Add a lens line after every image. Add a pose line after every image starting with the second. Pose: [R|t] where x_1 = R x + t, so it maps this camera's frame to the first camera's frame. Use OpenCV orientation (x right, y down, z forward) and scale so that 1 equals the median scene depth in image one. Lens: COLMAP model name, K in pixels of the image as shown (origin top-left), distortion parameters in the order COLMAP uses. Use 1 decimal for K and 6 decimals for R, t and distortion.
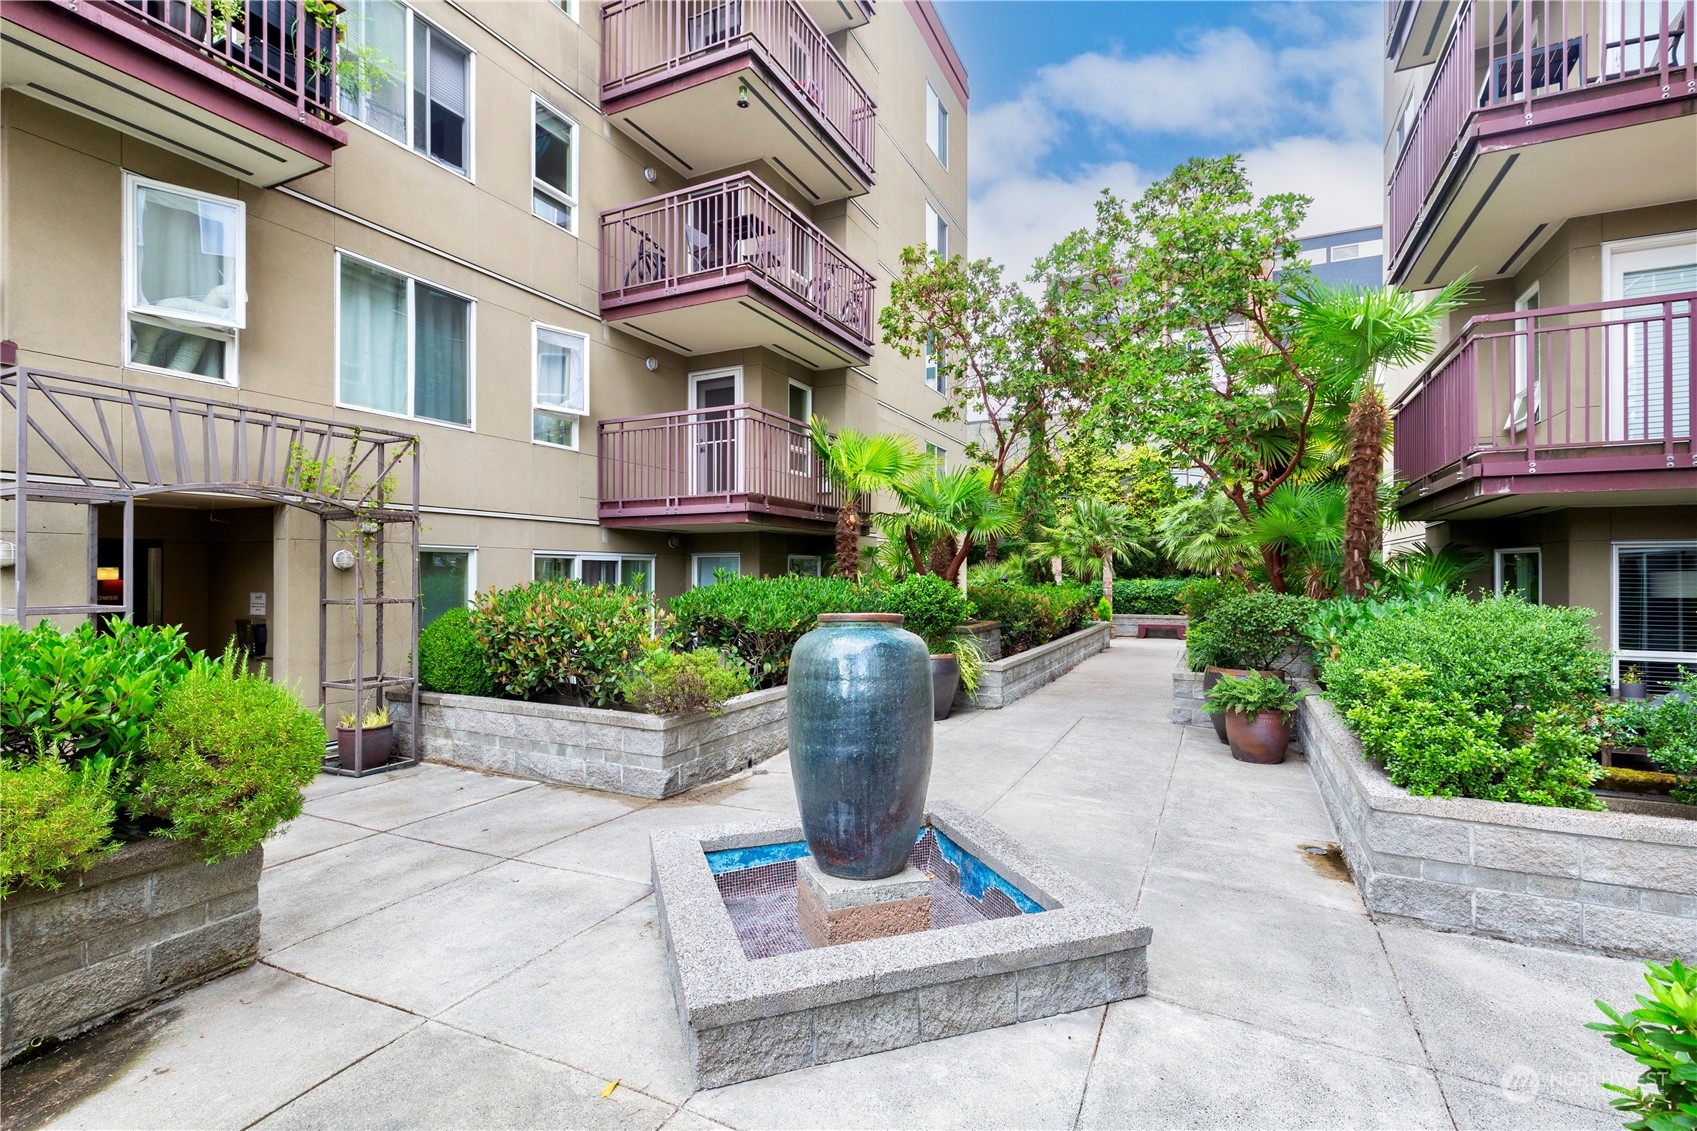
lens RADIAL K [[781.3, 0, 848.5], [0, 781.3, 568.6], [0, 0, 1]] dist [0.000049, 0.000003]
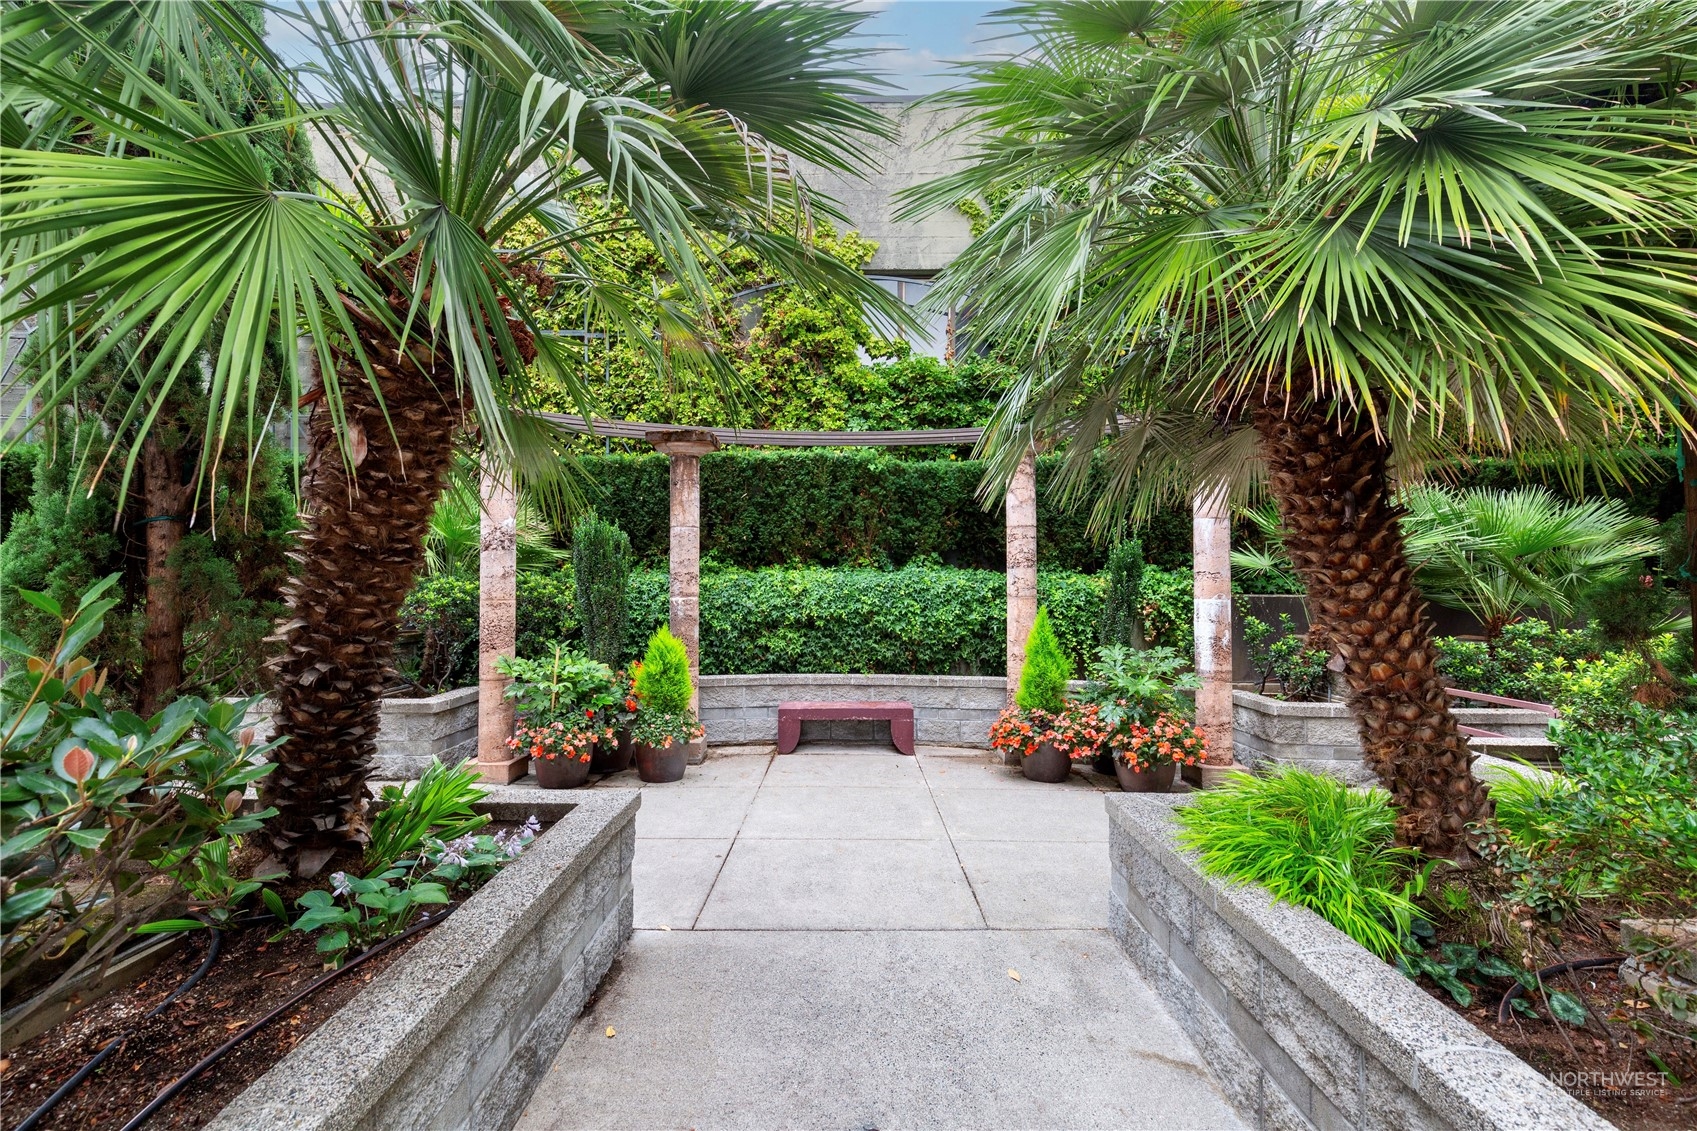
lens RADIAL K [[781.3, 0, 851.8], [0, 781.3, 566.8], [0, 0, 1]] dist [0.000049, 0.000003]
pose [[0.898506, 0.004640, 0.438937, 0.251903], [-0.005747, 0.999983, 0.001192, 0.012744], [-0.438924, -0.003593, 0.898517, 0.684676]]
